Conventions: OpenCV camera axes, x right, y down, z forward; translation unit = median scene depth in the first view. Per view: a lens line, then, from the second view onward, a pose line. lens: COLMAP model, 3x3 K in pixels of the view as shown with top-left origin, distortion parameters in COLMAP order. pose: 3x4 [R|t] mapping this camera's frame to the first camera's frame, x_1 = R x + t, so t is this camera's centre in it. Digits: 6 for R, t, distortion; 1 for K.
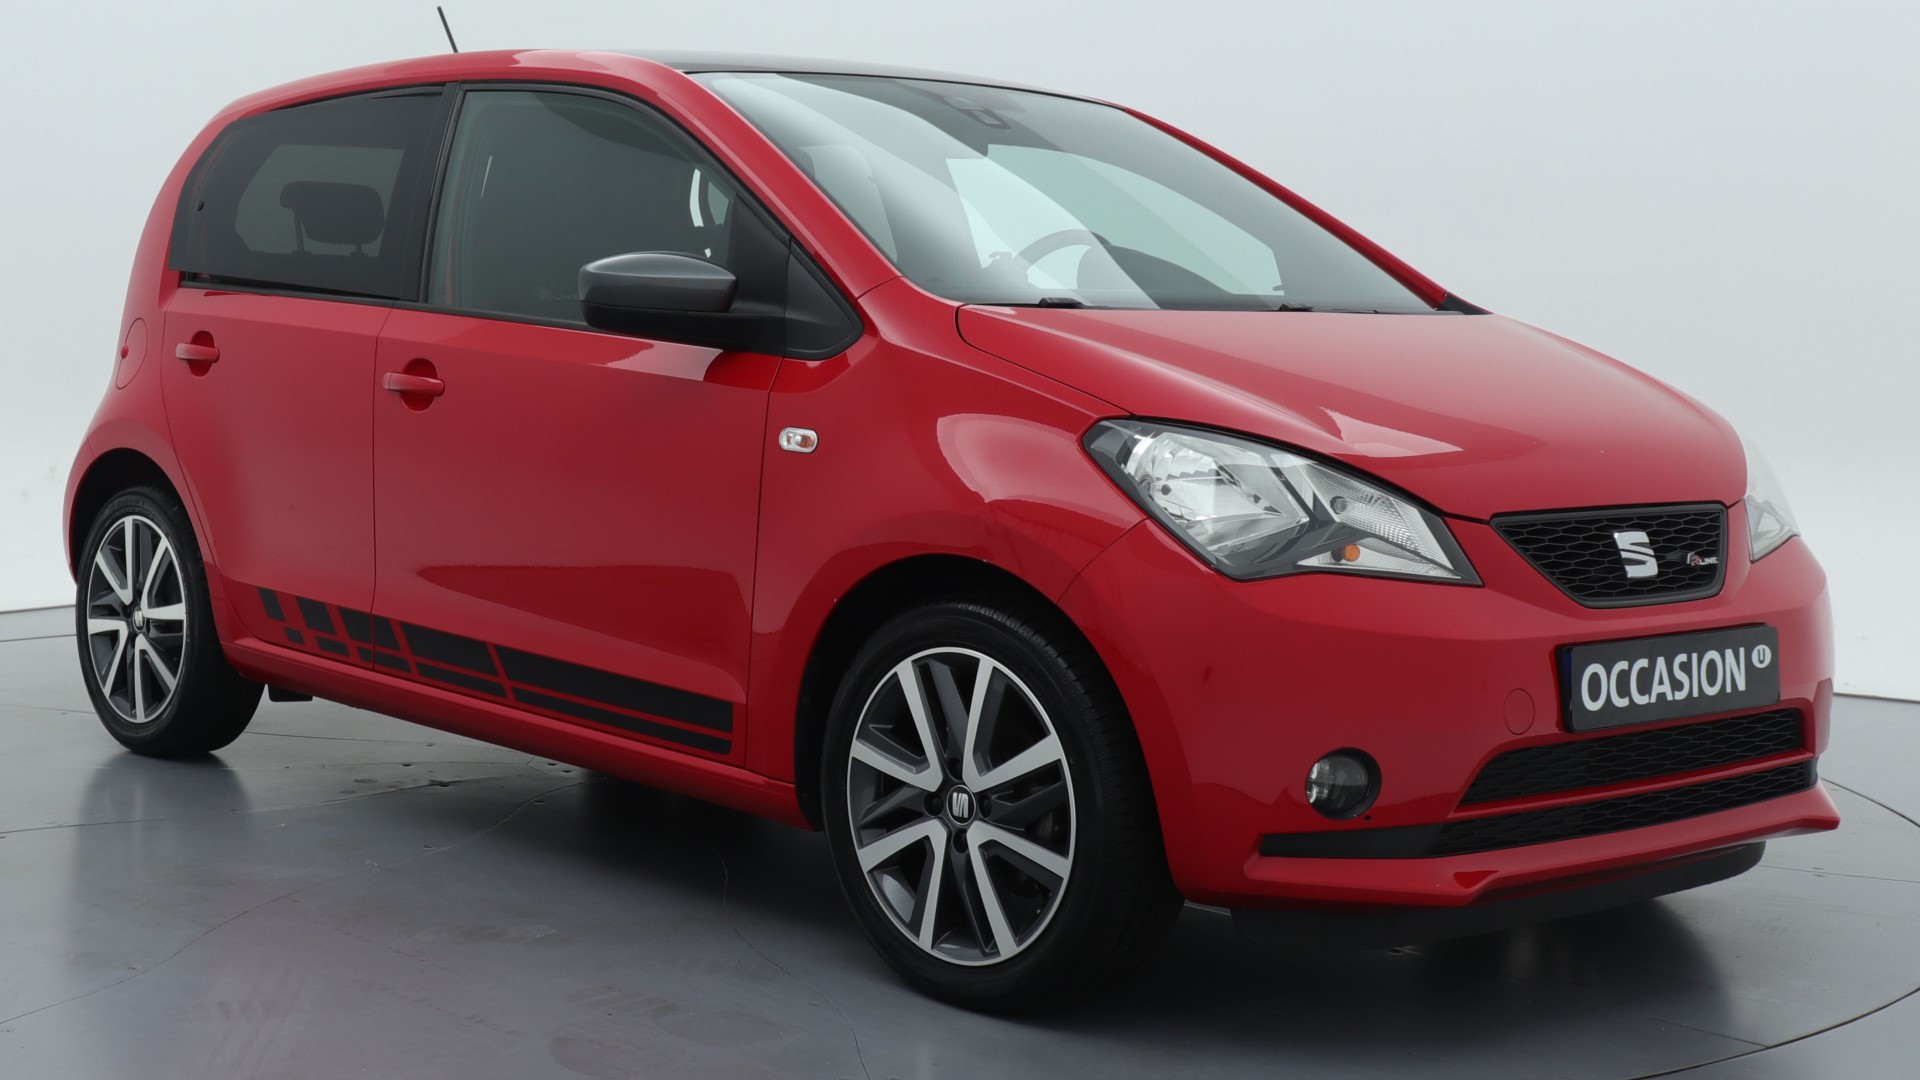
lens RADIAL K [[3186.6, 0, 957.3], [0, 3186.6, 538.3], [0, 0, 1]] dist [0.027944, 0.000000]
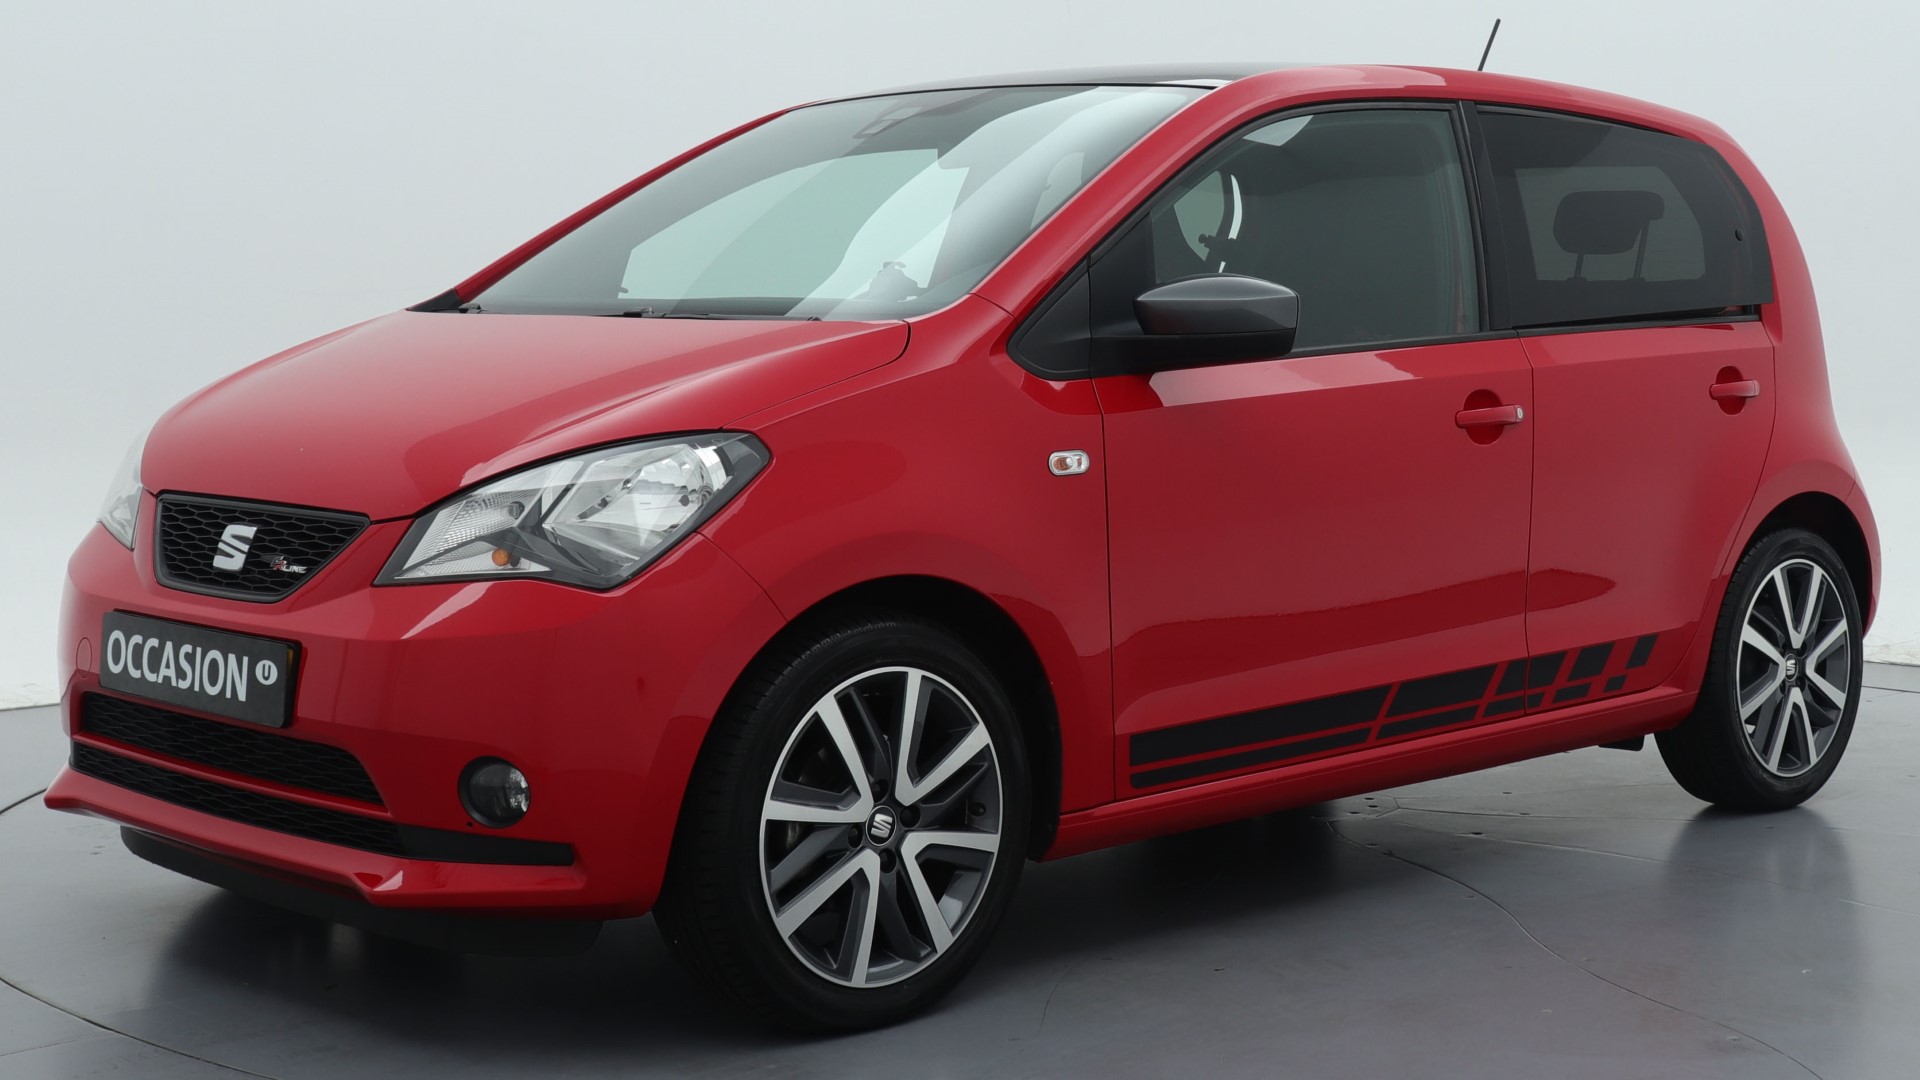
lens RADIAL K [[3186.6, 0, 959.9], [0, 3186.6, 543.6], [0, 0, 1]] dist [0.027944, 0.000000]
pose [[-0.047109, 0.062979, -0.996902, 1.219434], [-0.093577, 0.993343, 0.067176, -0.086206], [0.994497, 0.096452, -0.040902, 1.279152]]
